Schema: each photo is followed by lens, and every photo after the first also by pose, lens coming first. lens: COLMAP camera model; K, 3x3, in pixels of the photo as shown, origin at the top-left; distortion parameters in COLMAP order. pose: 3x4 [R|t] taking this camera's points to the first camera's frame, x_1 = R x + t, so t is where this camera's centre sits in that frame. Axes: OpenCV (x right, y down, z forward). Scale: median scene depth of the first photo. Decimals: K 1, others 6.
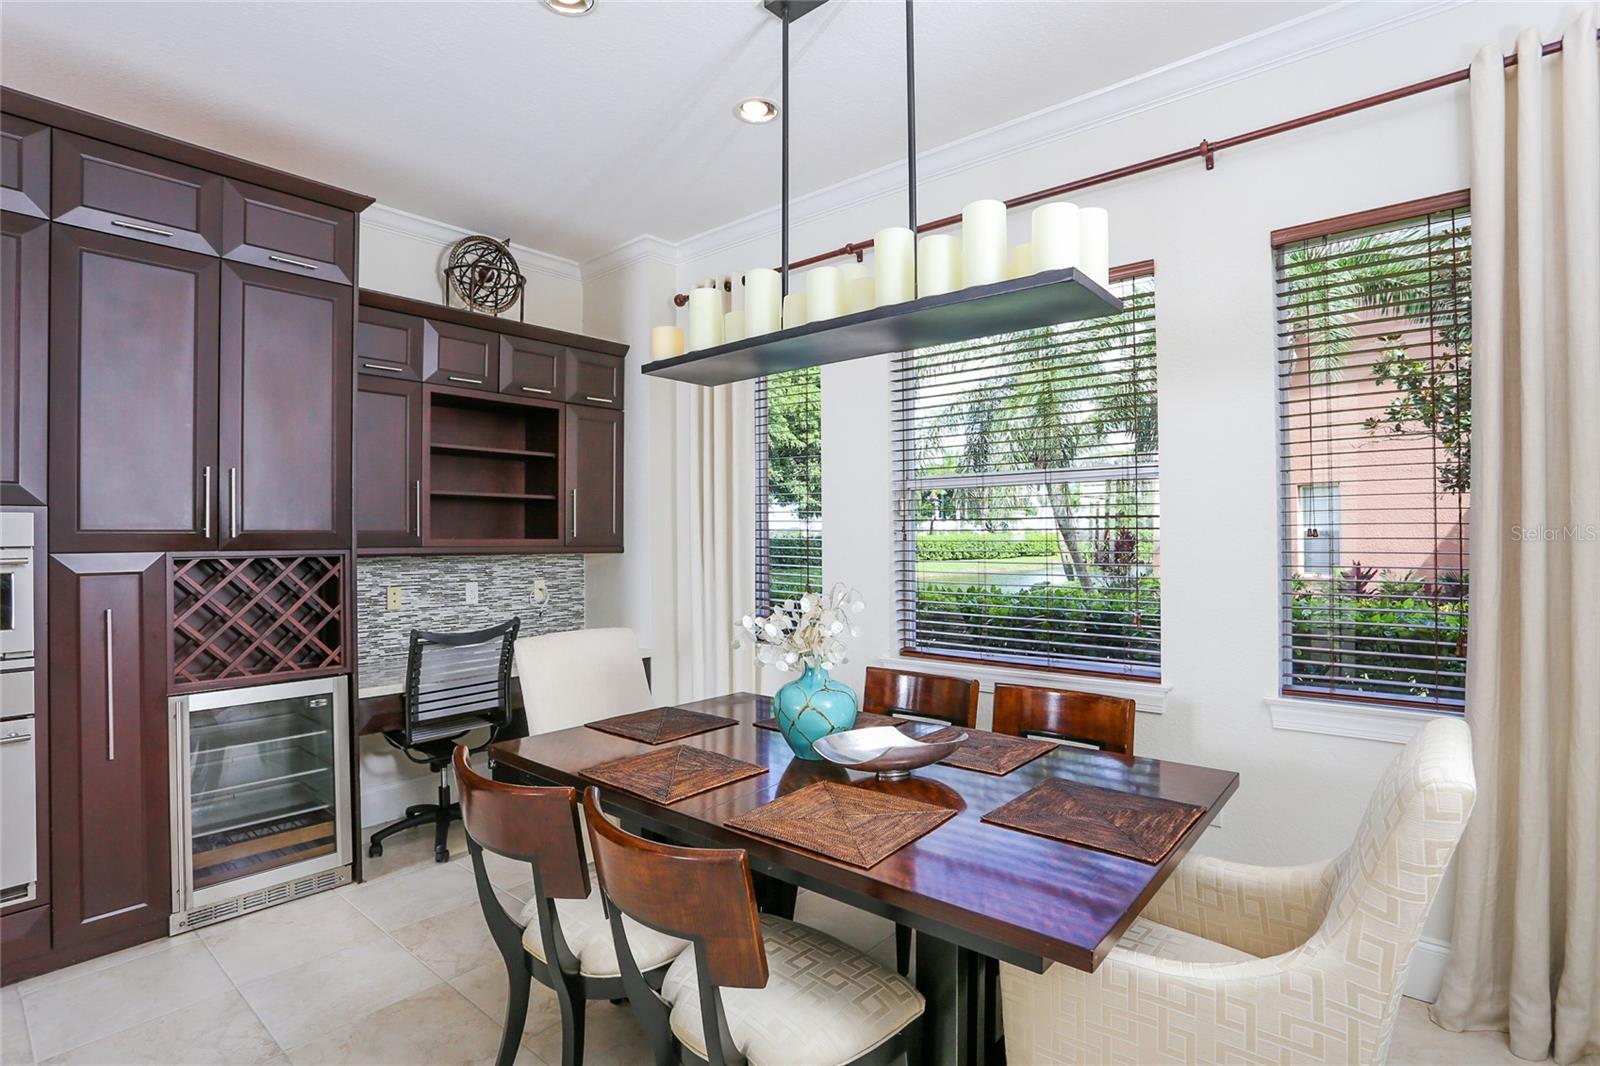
lens RADIAL K [[775.3, 0, 807.2], [0, 775.3, 539.2], [0, 0, 1]] dist [-0.076732, 0.021942]
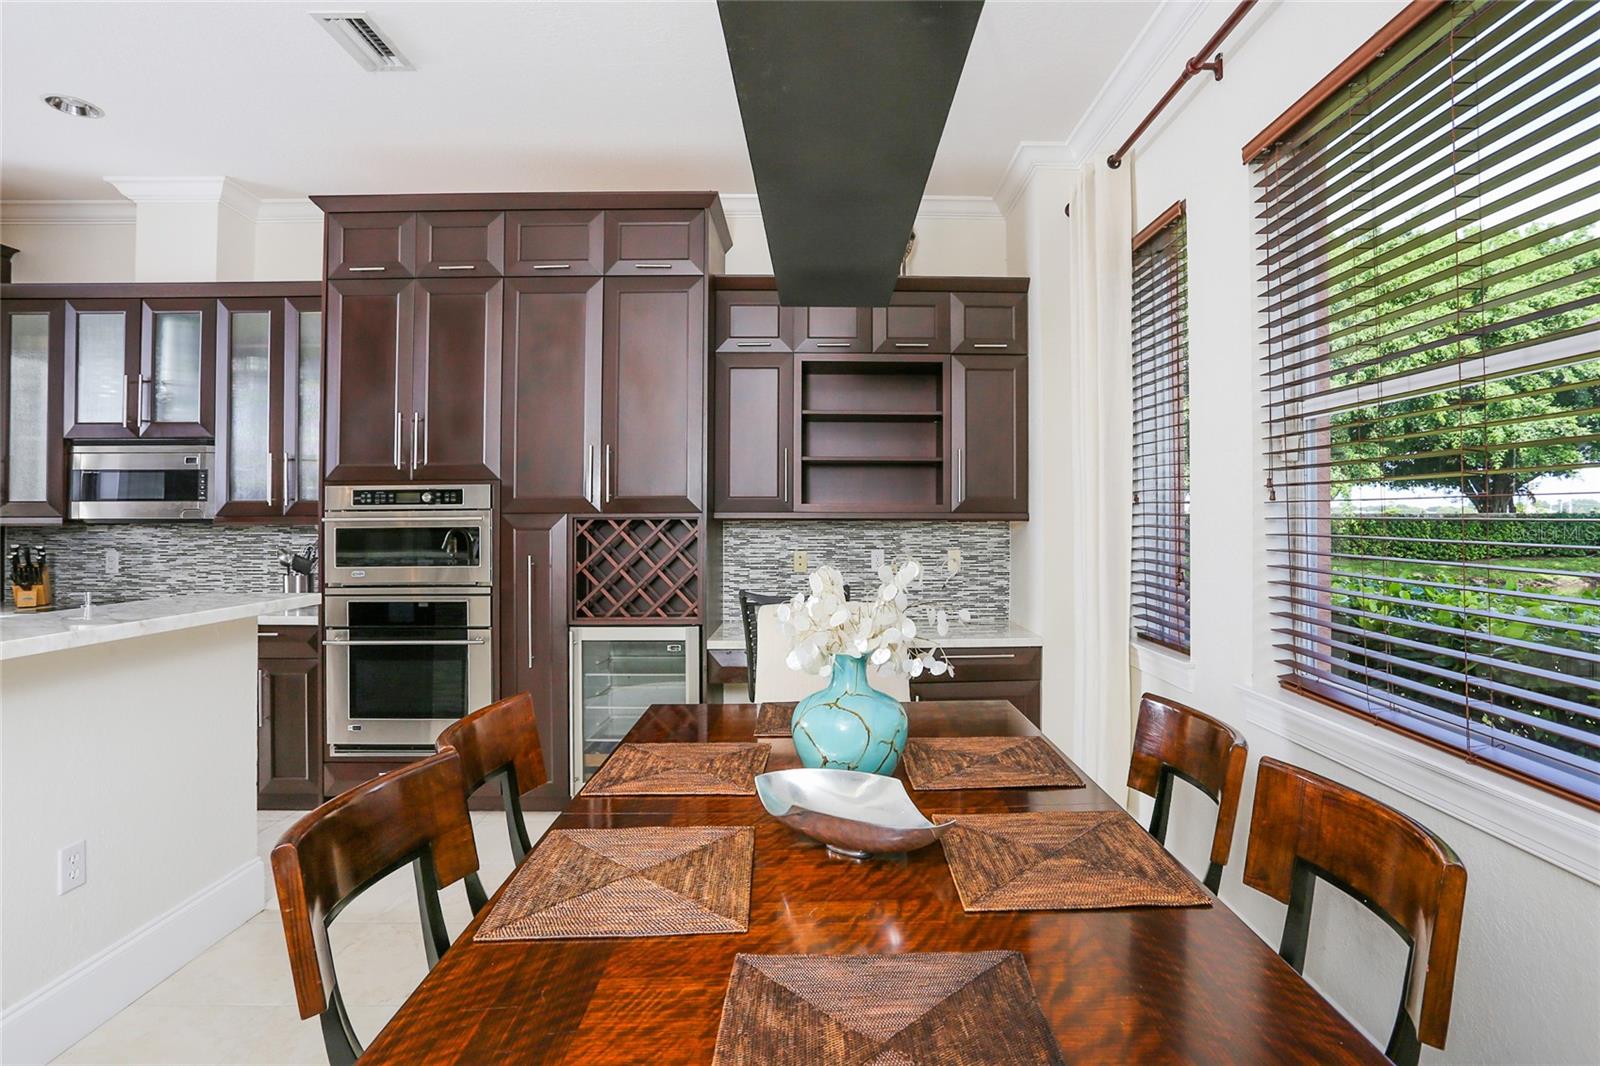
lens RADIAL K [[807.6, 0, 795.3], [0, 807.6, 505.0], [0, 0, 1]] dist [-0.097013, 0.054952]
pose [[0.661013, -0.004571, -0.750360, 0.289095], [-0.002164, 0.999966, -0.007998, 0.008609], [0.750371, 0.006911, 0.660981, 0.253794]]
